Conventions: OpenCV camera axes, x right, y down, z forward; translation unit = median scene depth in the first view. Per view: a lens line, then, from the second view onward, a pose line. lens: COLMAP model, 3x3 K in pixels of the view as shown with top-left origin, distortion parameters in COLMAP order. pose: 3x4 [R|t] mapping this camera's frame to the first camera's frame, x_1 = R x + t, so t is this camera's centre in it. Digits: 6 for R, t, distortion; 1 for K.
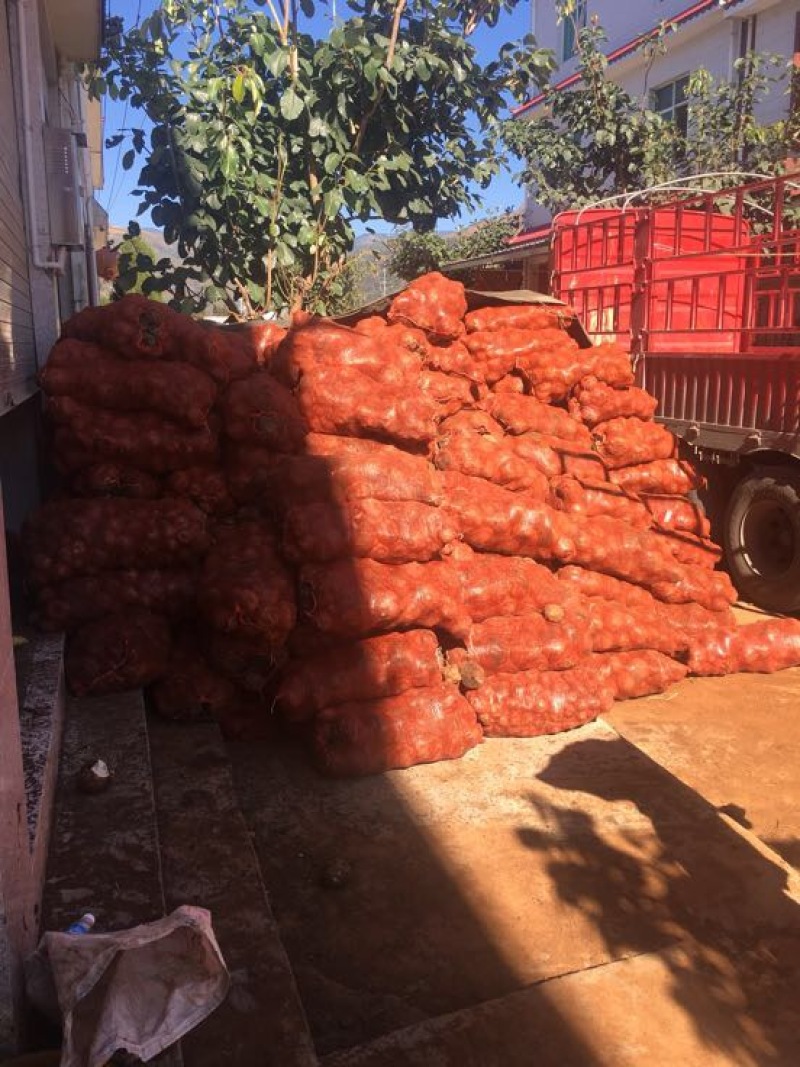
lens RADIAL K [[906.1, 0, 398.8], [0, 906.1, 530.2], [0, 0, 1]] dist [0.075740, -0.099528]
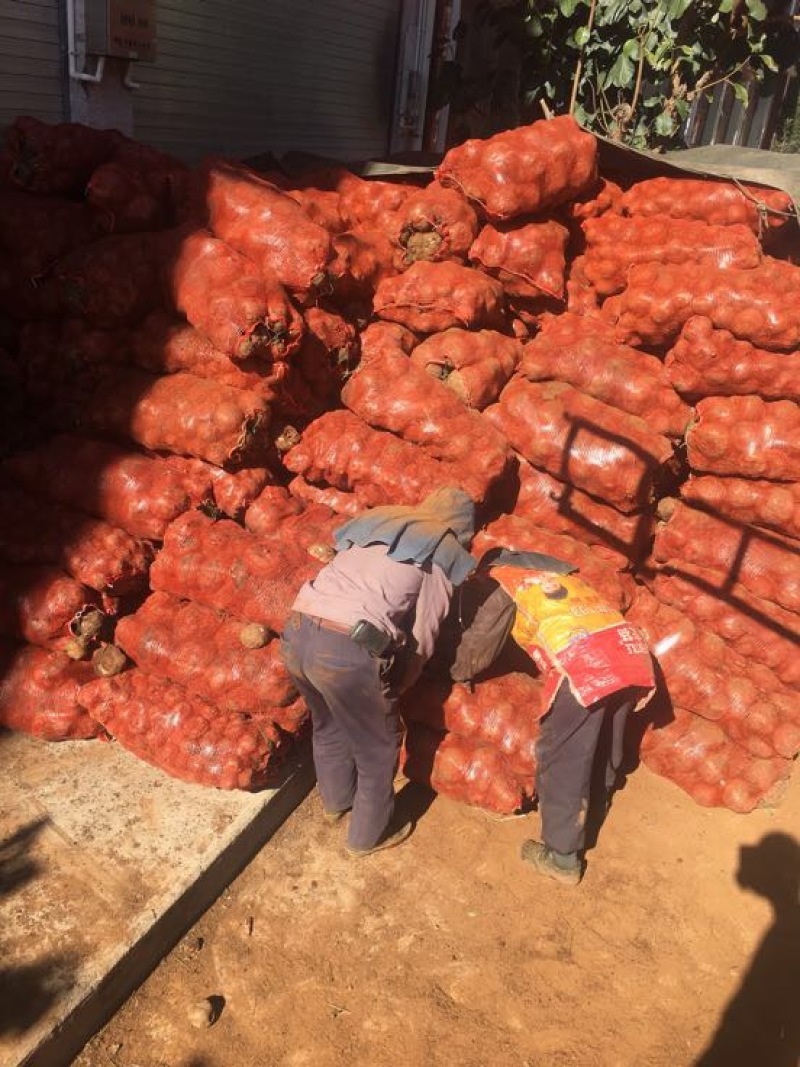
lens RADIAL K [[906.1, 0, 400.2], [0, 906.1, 535.2], [0, 0, 1]] dist [0.075740, -0.099528]
pose [[0.718811, 0.356555, -0.596808, 0.483791], [-0.231082, 0.932191, 0.278605, -0.157295], [0.655677, -0.062353, 0.752463, 0.395053]]
